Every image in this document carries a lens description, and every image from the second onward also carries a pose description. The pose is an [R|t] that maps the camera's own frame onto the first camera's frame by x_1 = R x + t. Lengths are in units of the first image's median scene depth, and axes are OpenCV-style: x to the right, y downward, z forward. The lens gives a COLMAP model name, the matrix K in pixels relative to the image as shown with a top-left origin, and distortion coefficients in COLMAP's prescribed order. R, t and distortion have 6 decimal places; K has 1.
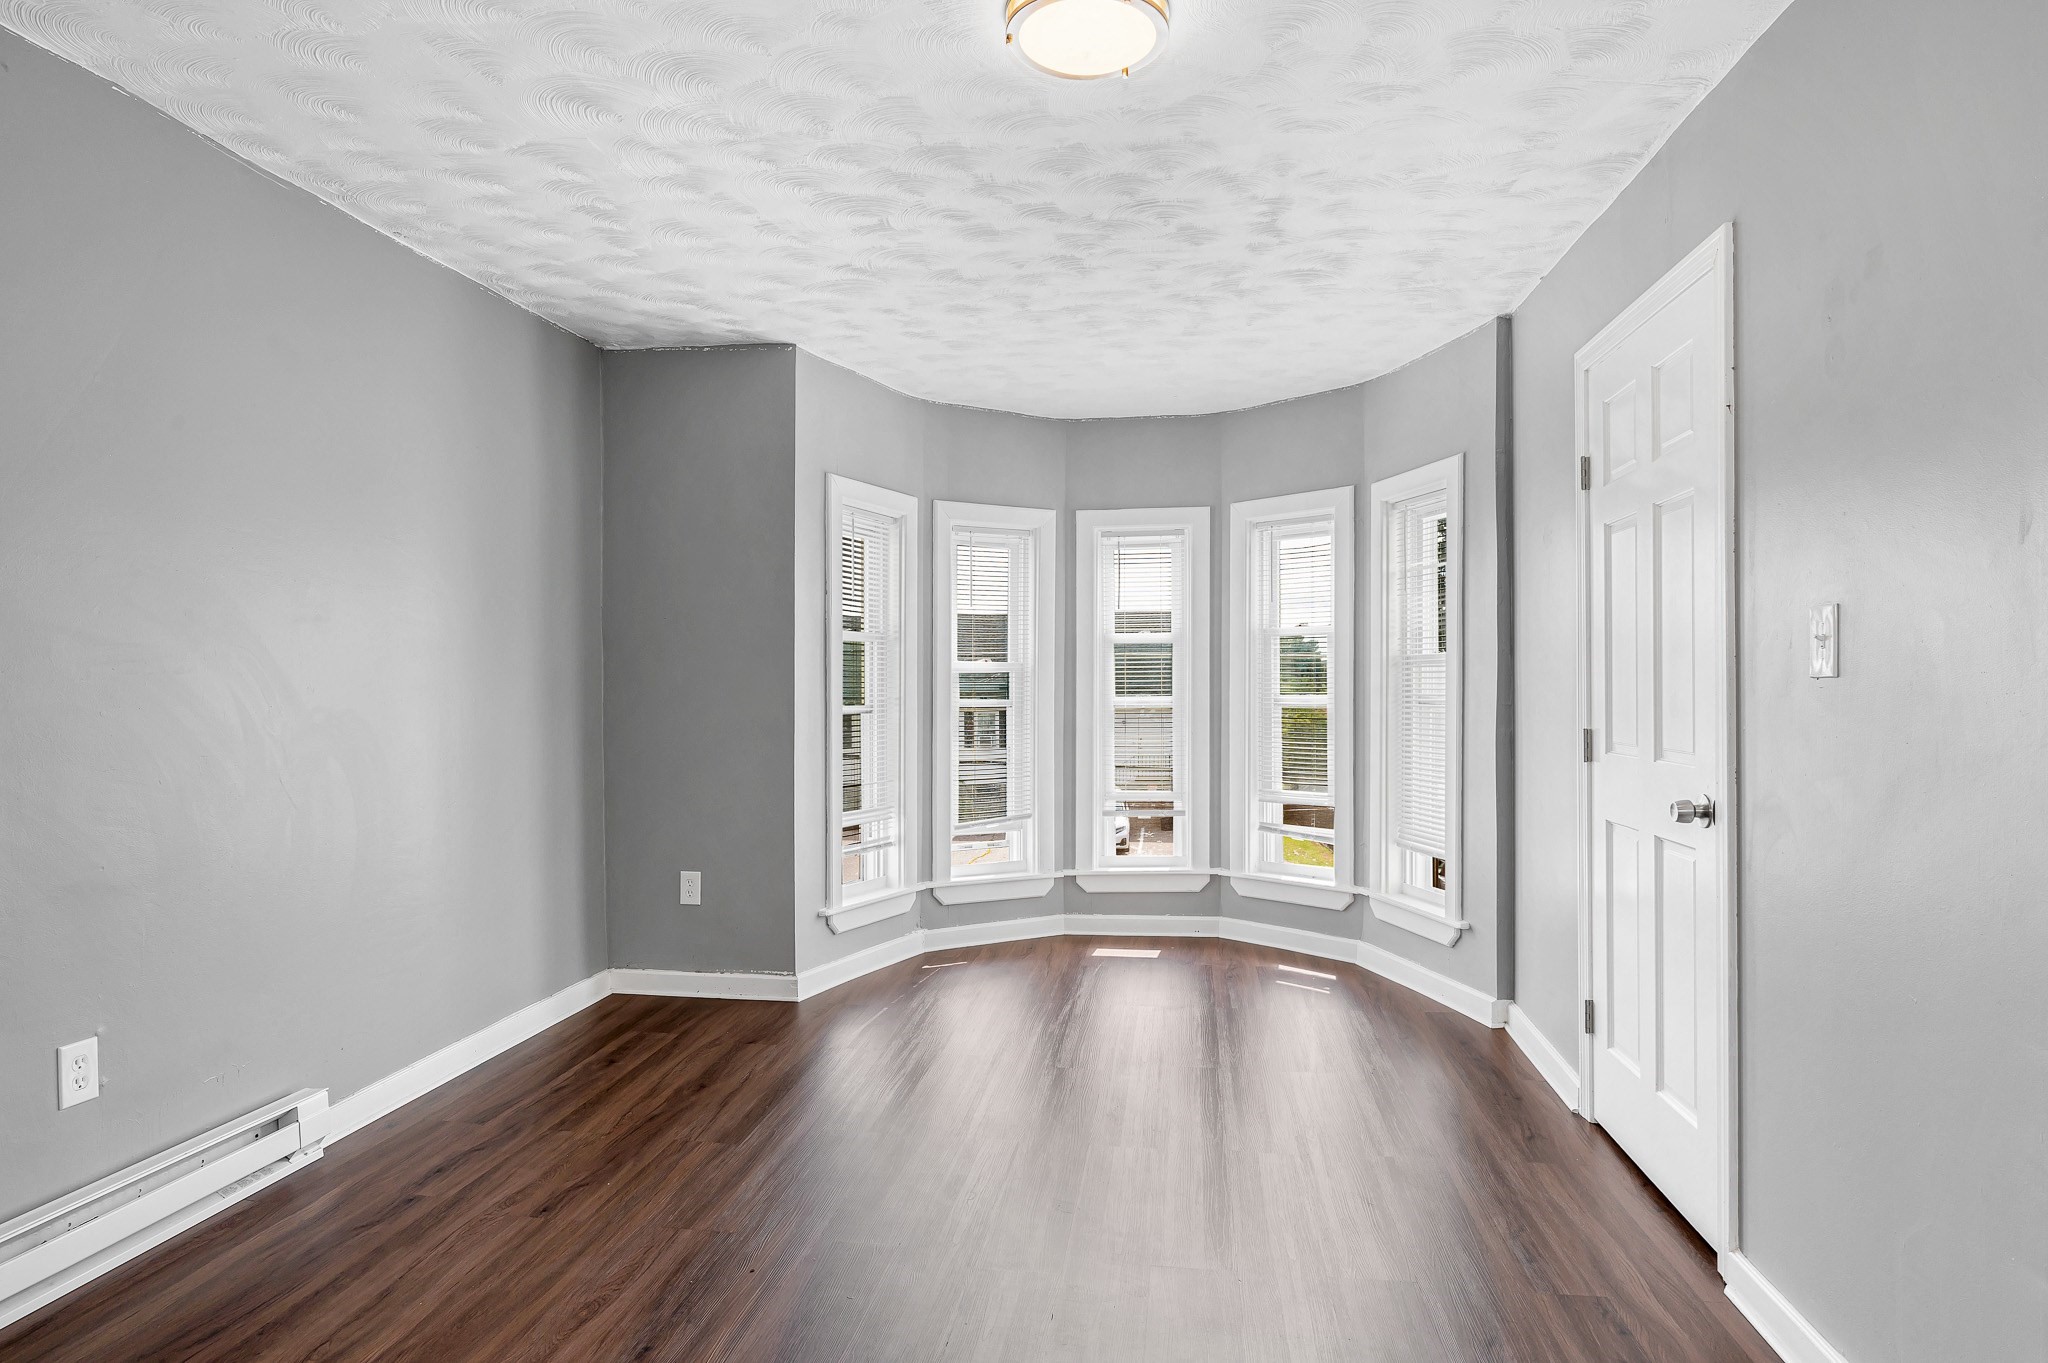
lens RADIAL K [[1167.1, 0, 1036.5], [0, 1167.1, 689.0], [0, 0, 1]] dist [-0.009799, 0.004288]
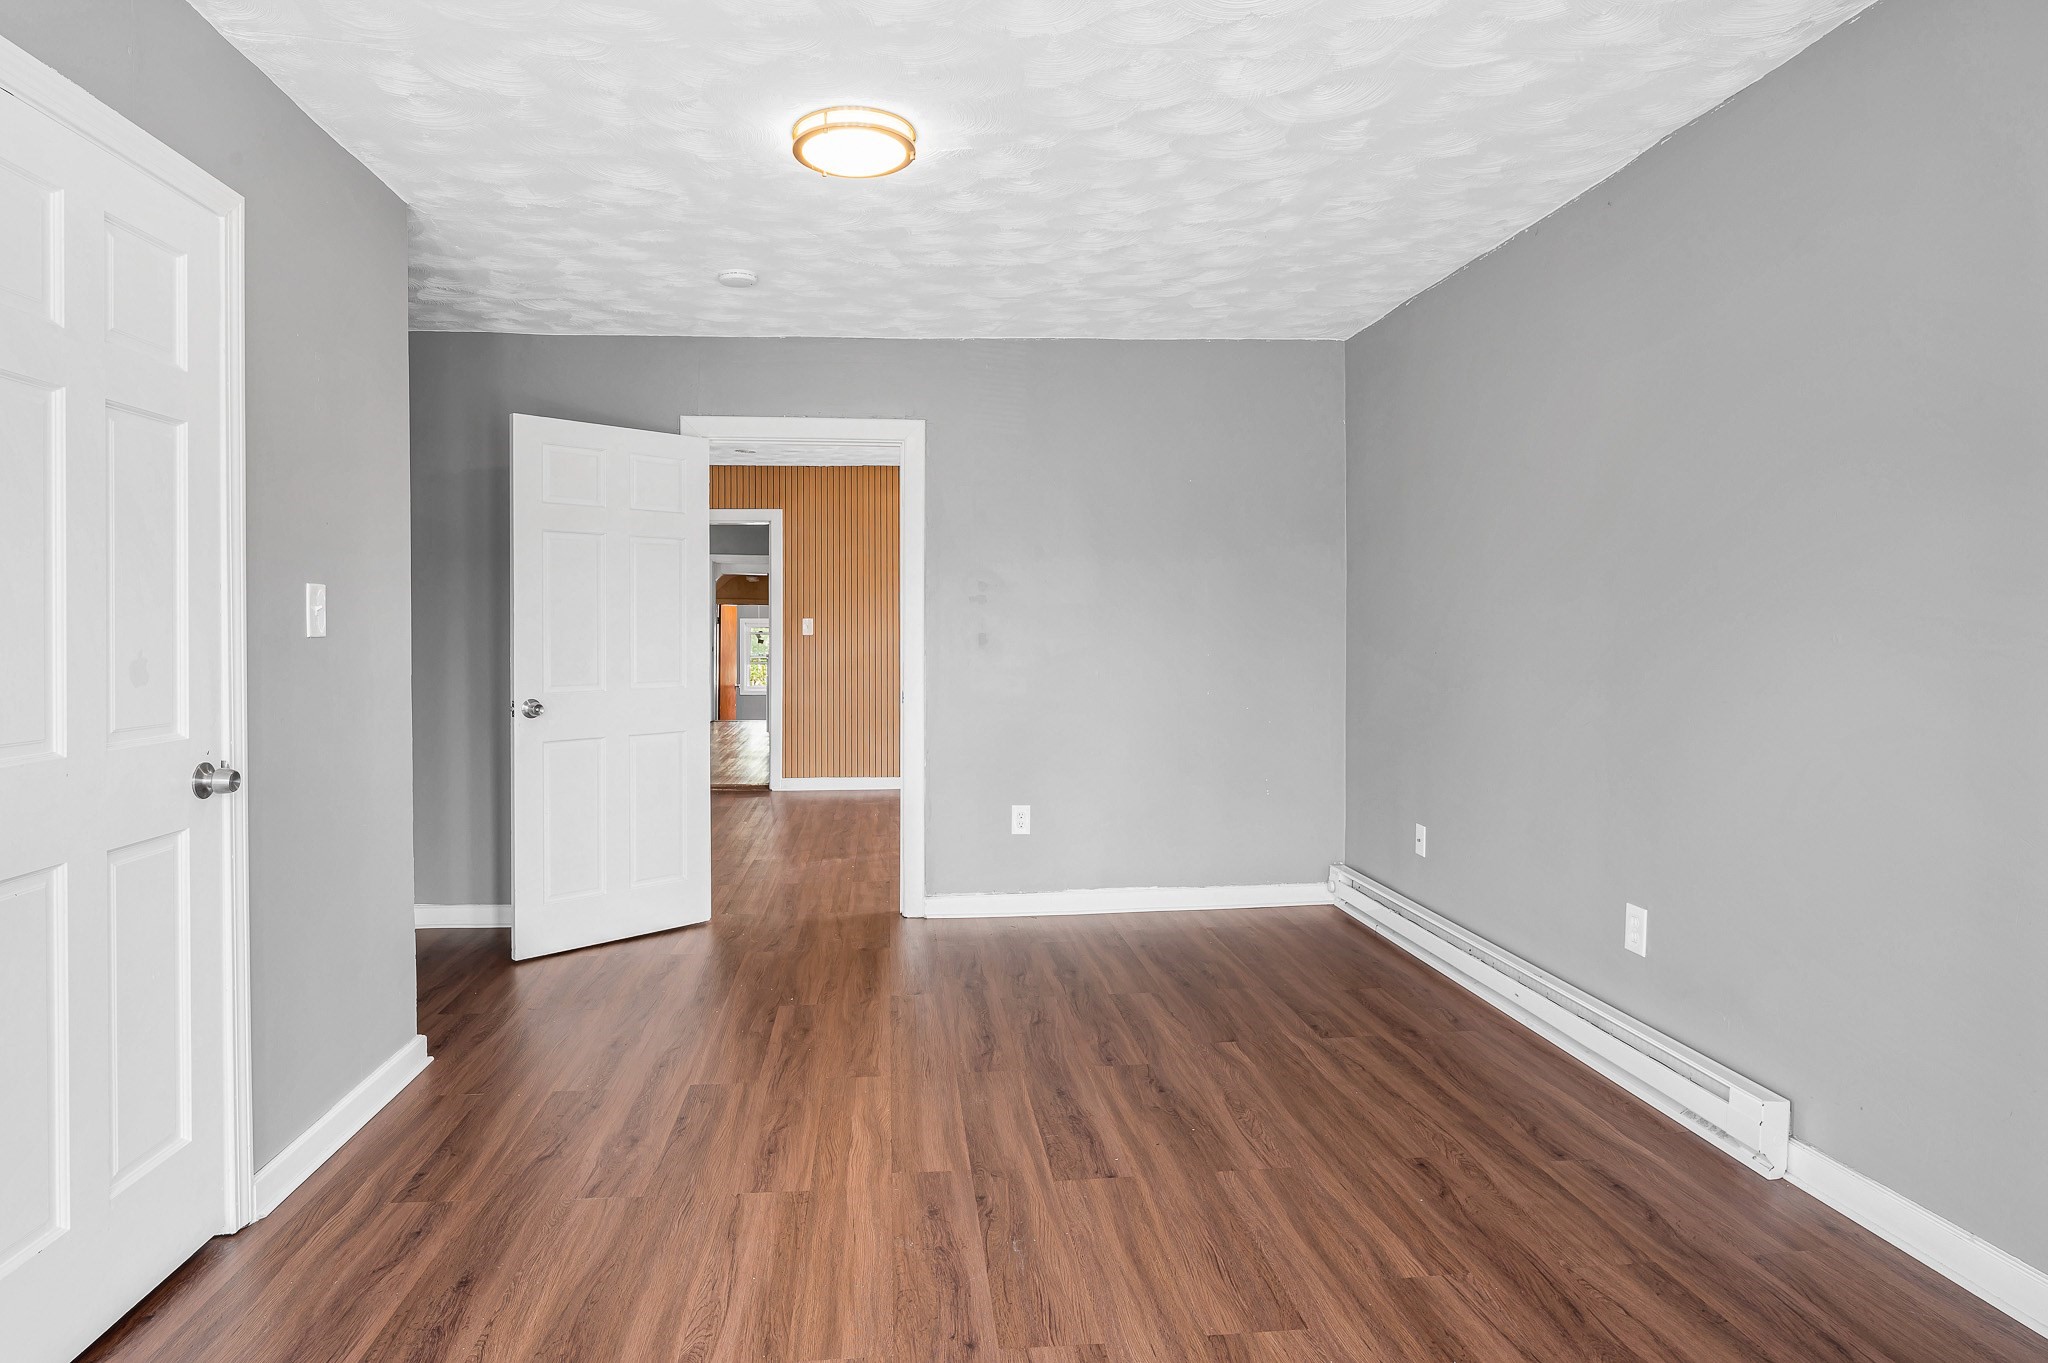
lens RADIAL K [[1167.1, 0, 1024.1], [0, 1167.1, 670.2], [0, 0, 1]] dist [-0.009799, 0.004288]
pose [[-0.971137, 0.013654, -0.238131, 0.102700], [0.005839, 0.999422, 0.033492, -0.007898], [0.238451, 0.031135, -0.970655, 1.376556]]
